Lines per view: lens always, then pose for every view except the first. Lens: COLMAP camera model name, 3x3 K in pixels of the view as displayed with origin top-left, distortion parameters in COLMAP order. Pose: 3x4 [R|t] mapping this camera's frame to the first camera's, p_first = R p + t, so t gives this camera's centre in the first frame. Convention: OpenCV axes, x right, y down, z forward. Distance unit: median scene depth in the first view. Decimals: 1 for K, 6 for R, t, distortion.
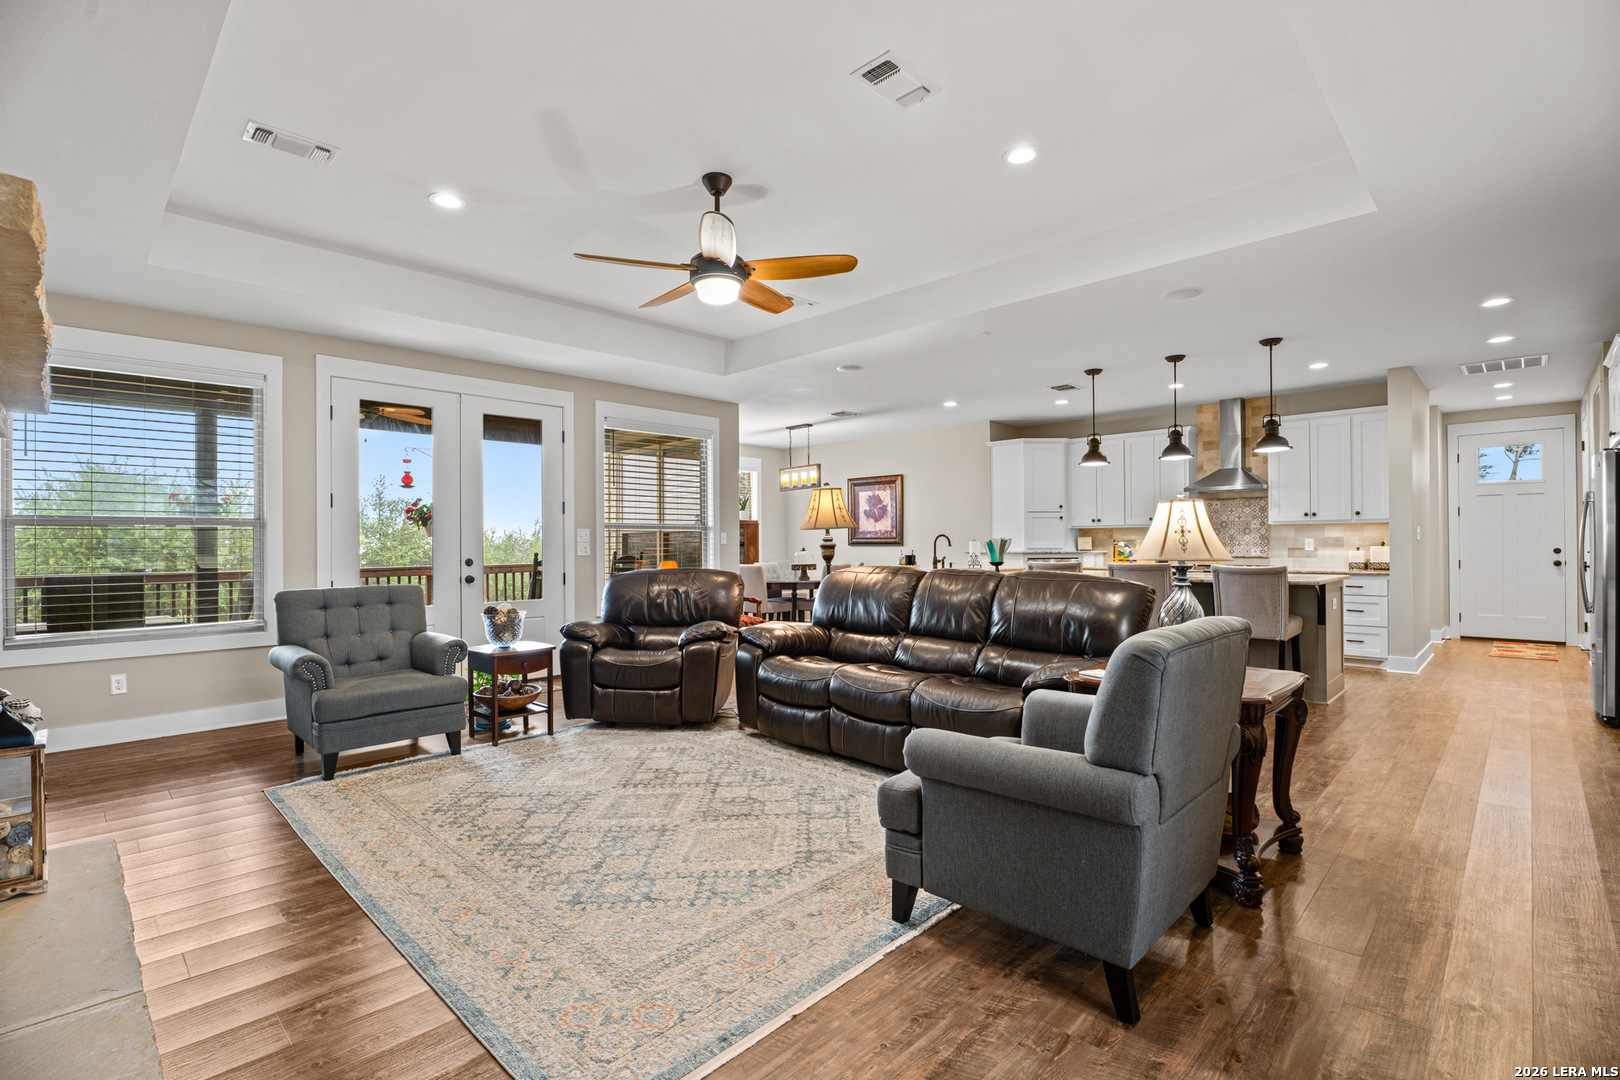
lens RADIAL K [[735.2, 0, 807.0], [0, 735.2, 547.4], [0, 0, 1]] dist [-0.006004, -0.002002]
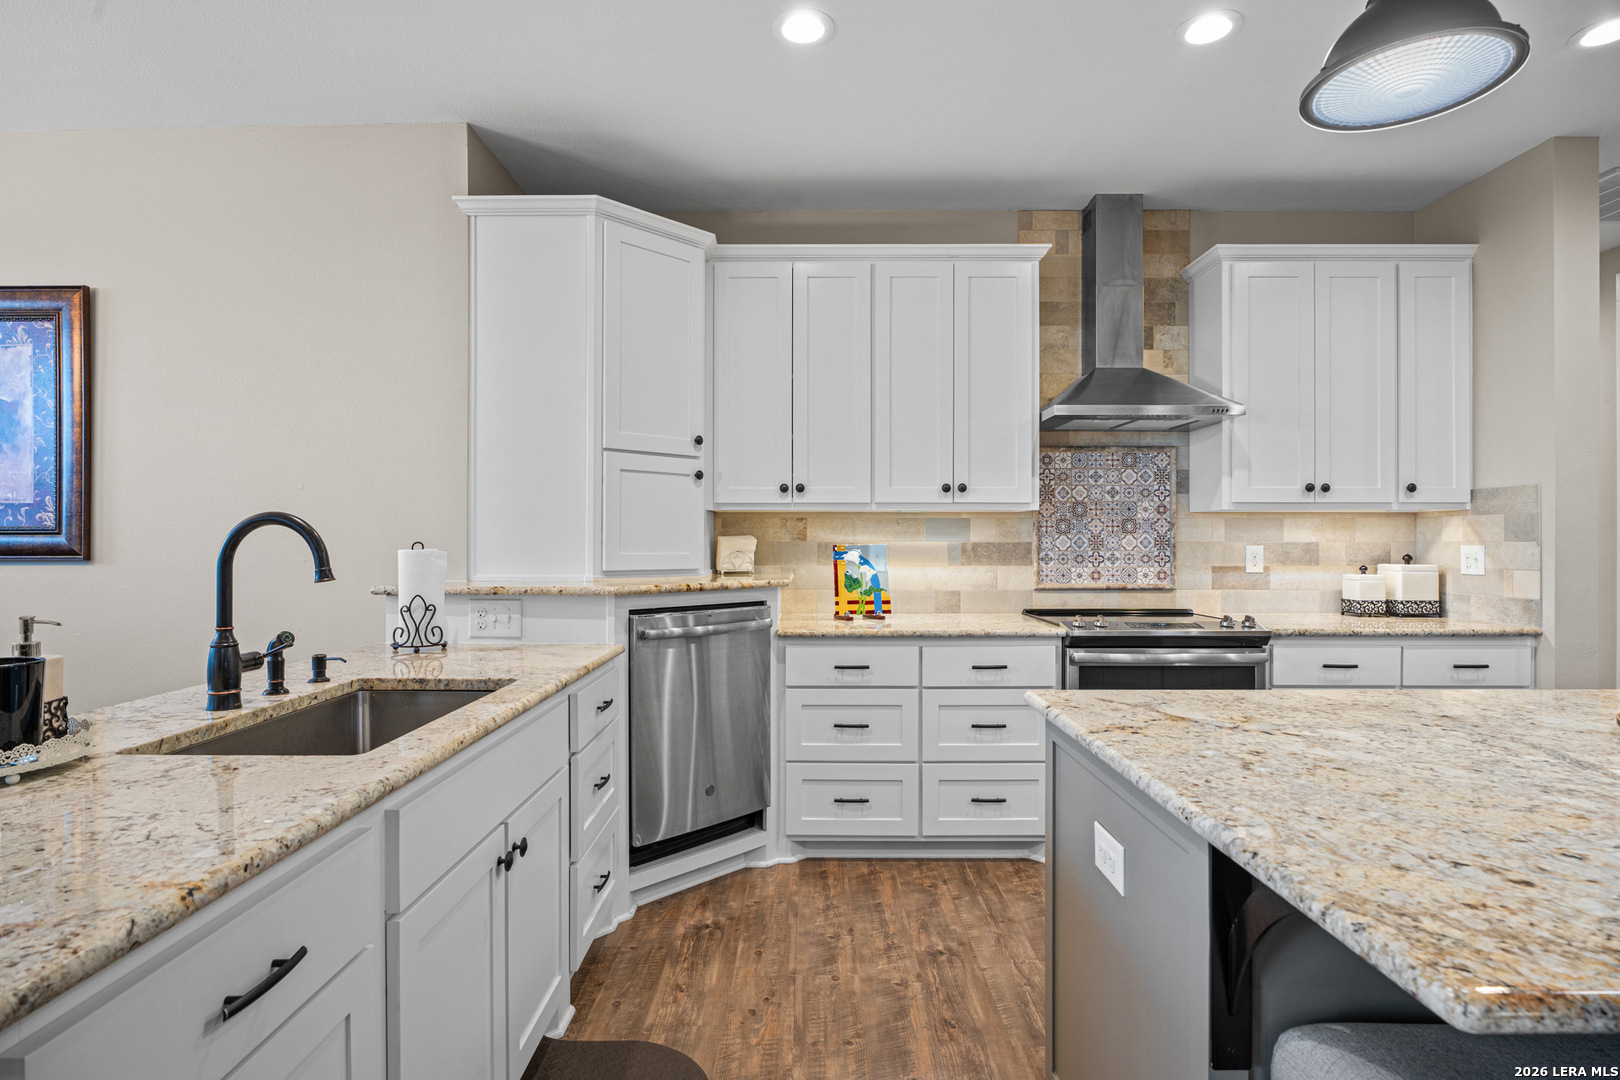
lens RADIAL K [[823.9, 0, 805.5], [0, 823.9, 540.6], [0, 0, 1]] dist [-0.009523, 0.004476]
pose [[0.719649, 0.007695, 0.694295, 0.142174], [-0.001889, 0.999957, -0.009125, -0.009409], [-0.694335, 0.005255, 0.719632, 0.785708]]
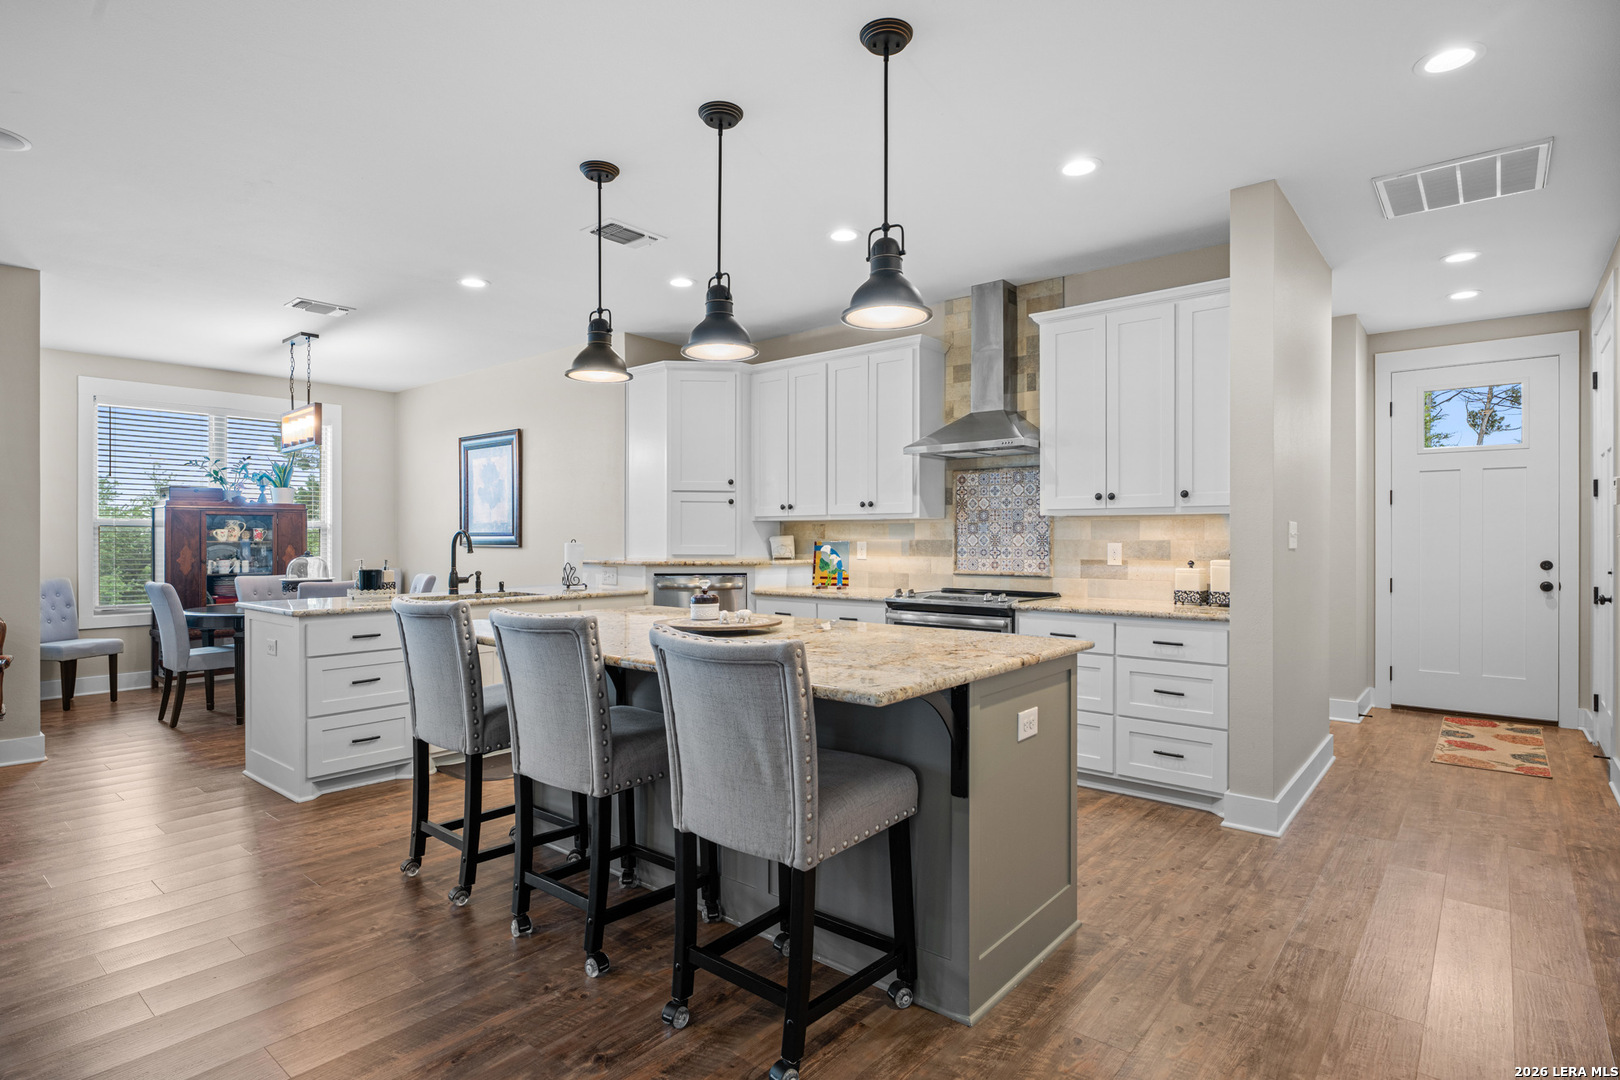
lens RADIAL K [[823.9, 0, 799.1], [0, 823.9, 546.5], [0, 0, 1]] dist [-0.009523, 0.004476]
pose [[0.996887, 0.006307, 0.078593, 0.386624], [-0.006794, 0.999959, 0.005937, -0.010749], [-0.078552, -0.006453, 0.996889, 0.398346]]
